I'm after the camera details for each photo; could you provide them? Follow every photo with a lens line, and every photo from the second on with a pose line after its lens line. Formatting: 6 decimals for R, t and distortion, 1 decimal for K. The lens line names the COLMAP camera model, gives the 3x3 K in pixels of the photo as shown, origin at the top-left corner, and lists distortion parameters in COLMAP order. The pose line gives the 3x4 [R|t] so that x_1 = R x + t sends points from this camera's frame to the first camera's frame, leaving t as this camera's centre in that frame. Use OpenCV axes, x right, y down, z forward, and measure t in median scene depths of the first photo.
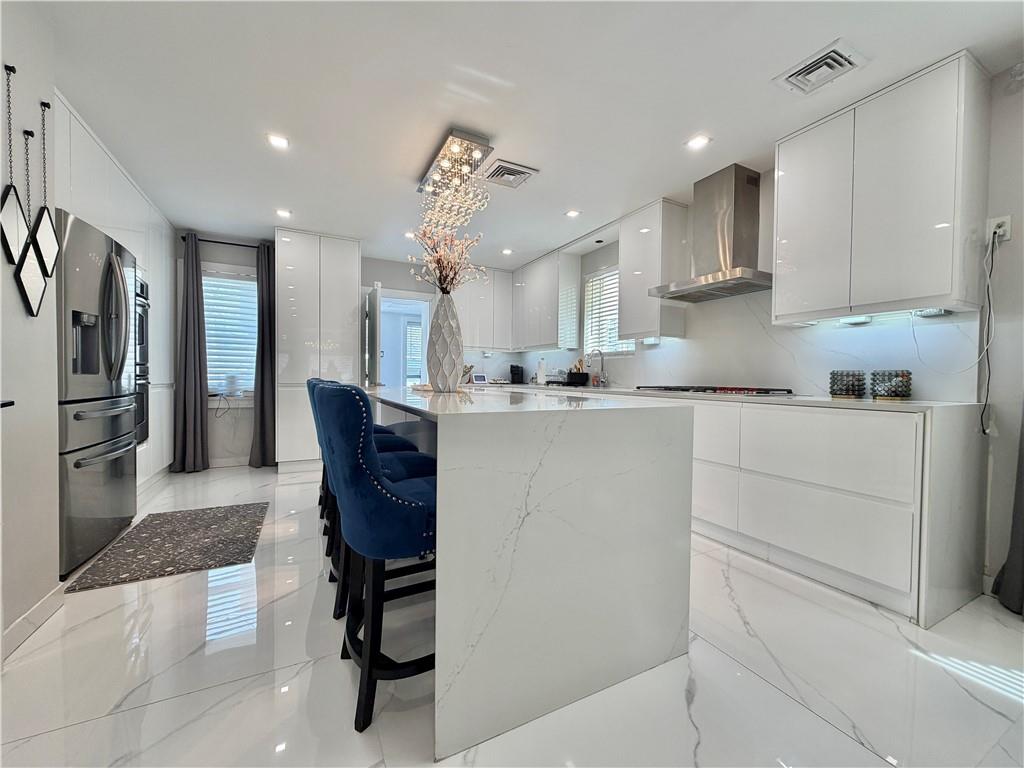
lens RADIAL K [[408.3, 0, 512.0], [0, 408.3, 384.0], [0, 0, 1]] dist [-0.010552, 0.002931]
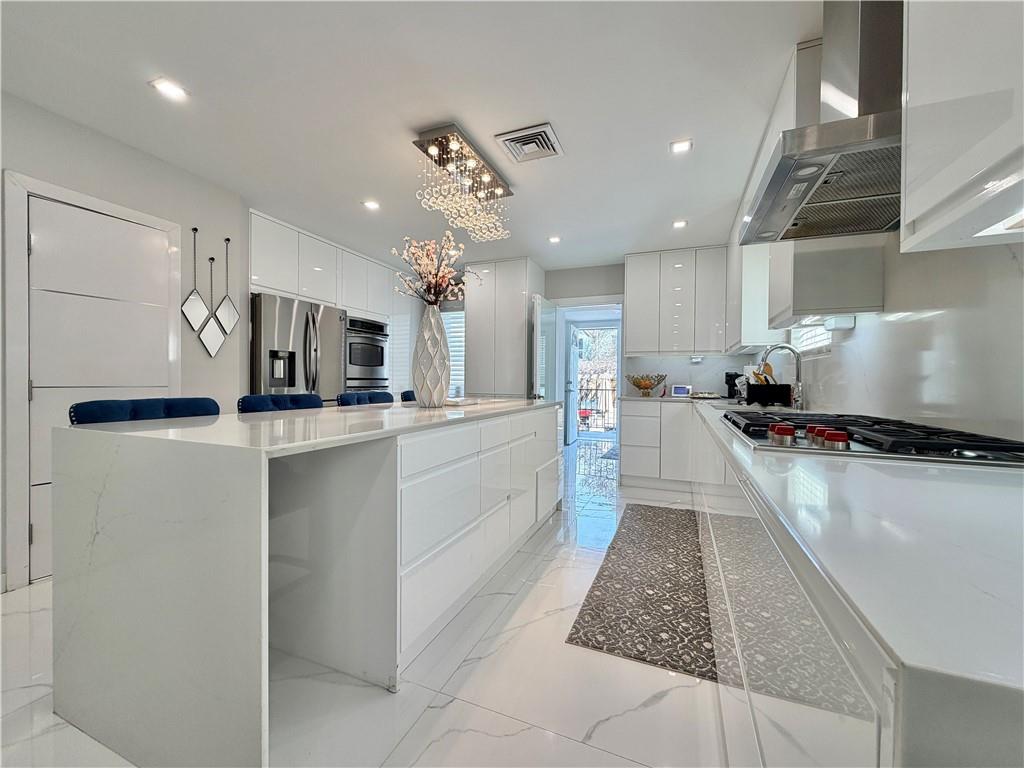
lens RADIAL K [[408.3, 0, 512.0], [0, 408.3, 384.0], [0, 0, 1]] dist [-0.010552, 0.002931]
pose [[0.648702, 0.000857, -0.761042, 0.397853], [-0.015173, 0.999815, -0.011808, -0.015358], [0.760891, 0.019208, 0.648595, 0.303163]]
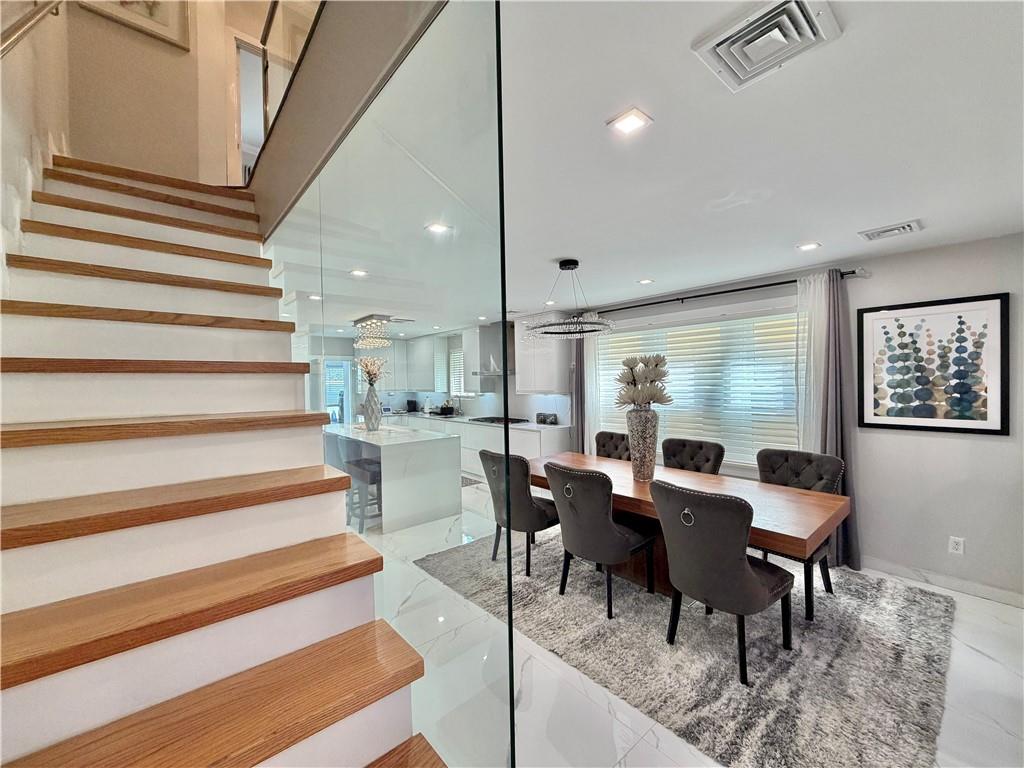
lens RADIAL K [[408.3, 0, 512.0], [0, 408.3, 384.0], [0, 0, 1]] dist [-0.010552, 0.002931]
pose [[0.973203, -0.032382, 0.227658, 0.042507], [0.034519, 0.999389, -0.005410, -0.110747], [-0.227344, 0.013124, 0.973726, -0.765481]]
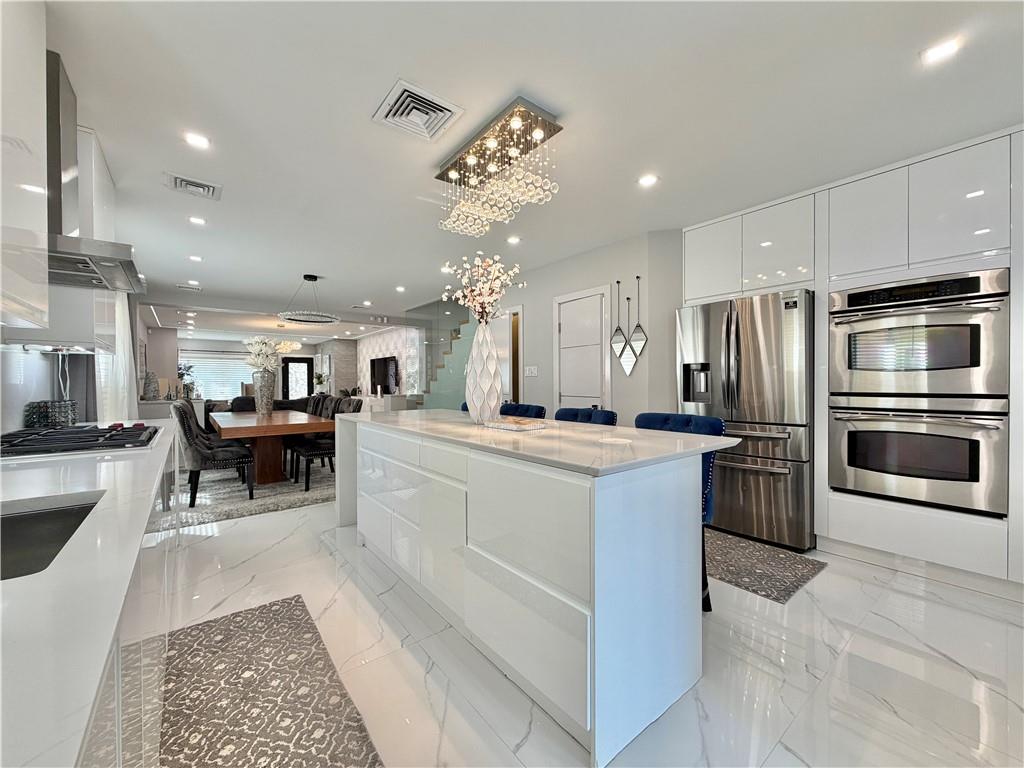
lens RADIAL K [[408.3, 0, 512.0], [0, 408.3, 384.0], [0, 0, 1]] dist [-0.010552, 0.002931]
pose [[-0.981560, -0.007828, -0.190995, -0.026602], [-0.012007, 0.999713, 0.020733, -0.056555], [0.190778, 0.022644, -0.981372, 1.149421]]
